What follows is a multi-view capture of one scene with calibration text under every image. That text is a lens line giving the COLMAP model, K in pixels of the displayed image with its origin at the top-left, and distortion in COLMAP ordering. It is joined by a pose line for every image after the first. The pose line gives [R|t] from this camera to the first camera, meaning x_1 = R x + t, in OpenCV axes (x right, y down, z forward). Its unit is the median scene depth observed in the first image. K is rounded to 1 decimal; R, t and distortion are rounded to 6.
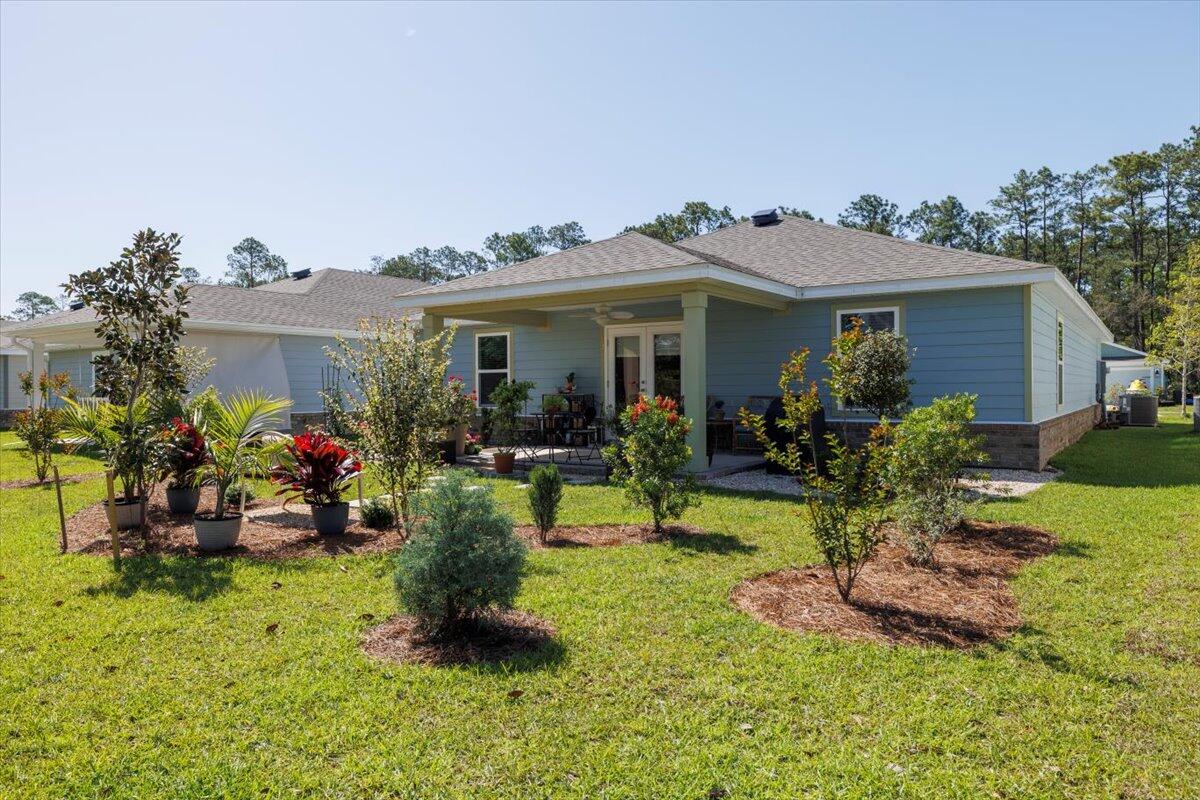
lens RADIAL K [[802.1, 0, 600.0], [0, 802.1, 400.0], [0, 0, 1]] dist [-0.000291, -0.000298]
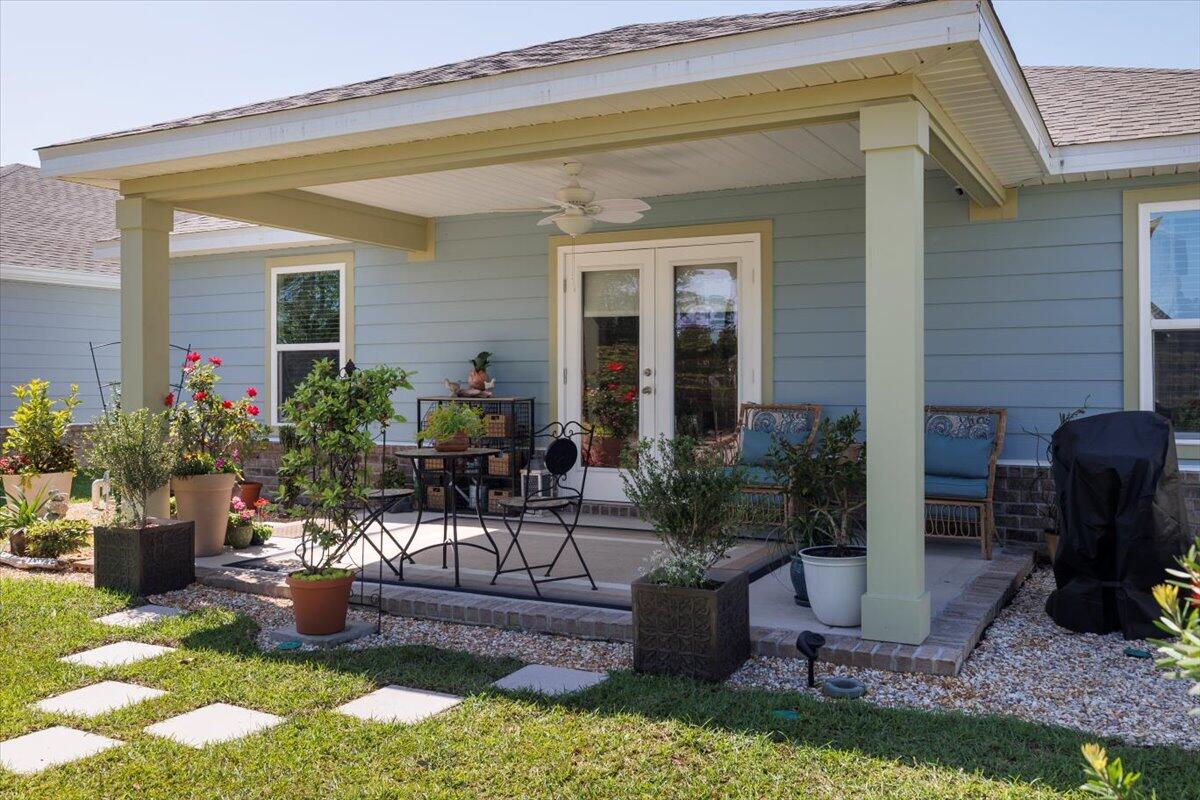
lens RADIAL K [[1061.2, 0, 596.2], [0, 1061.2, 373.0], [0, 0, 1]] dist [-0.002633, 0.001149]
pose [[0.993368, 0.006897, 0.114772, -0.041156], [-0.004227, 0.999715, -0.023487, -0.007751], [-0.114901, 0.022846, 0.993114, 0.403600]]
